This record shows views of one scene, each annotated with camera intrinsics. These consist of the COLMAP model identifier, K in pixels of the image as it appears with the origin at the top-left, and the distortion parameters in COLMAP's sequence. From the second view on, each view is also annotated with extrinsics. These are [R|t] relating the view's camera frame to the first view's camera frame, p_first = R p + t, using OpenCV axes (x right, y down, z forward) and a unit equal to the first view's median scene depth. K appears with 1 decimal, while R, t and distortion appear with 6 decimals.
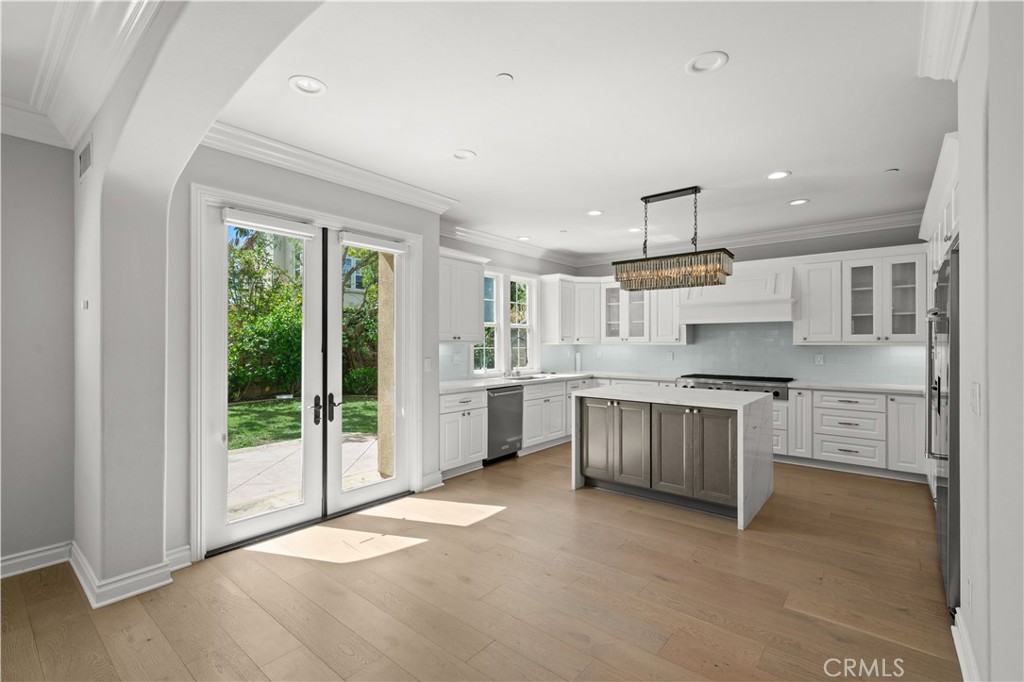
lens RADIAL K [[454.9, 0, 512.0], [0, 454.9, 341.0], [0, 0, 1]] dist [0.000633, -0.000194]
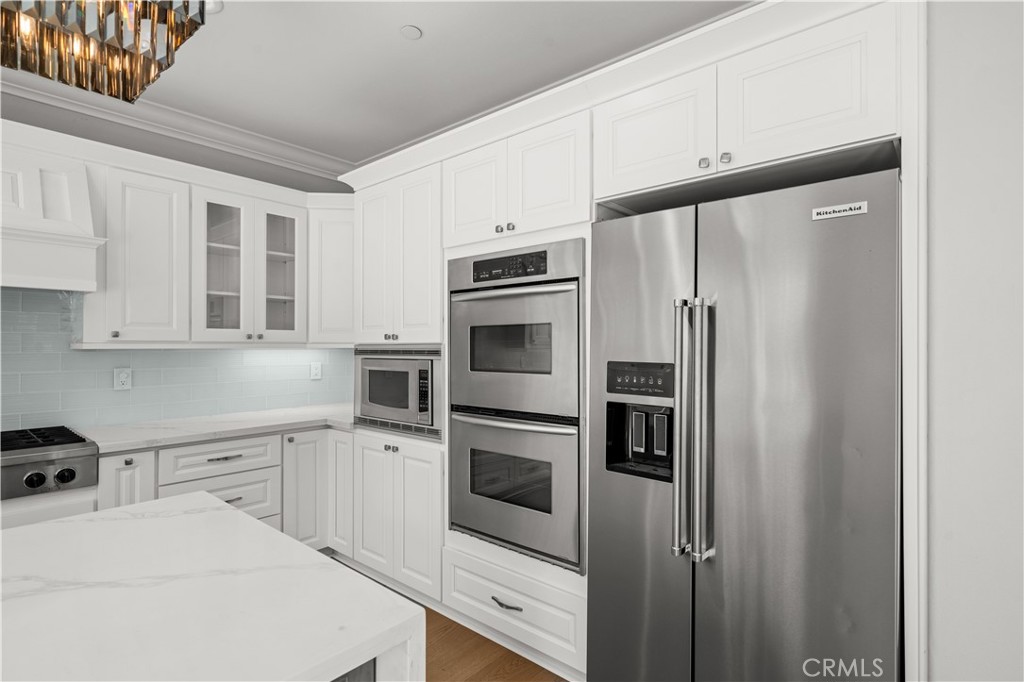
lens RADIAL K [[509.5, 0, 512.0], [0, 509.5, 341.0], [0, 0, 1]] dist [0.001530, 0.000125]
pose [[0.027211, 0.011547, 0.999563, 0.166121], [-0.001371, 0.999933, -0.011514, 0.006818], [-0.999629, -0.001057, 0.027225, 0.635042]]
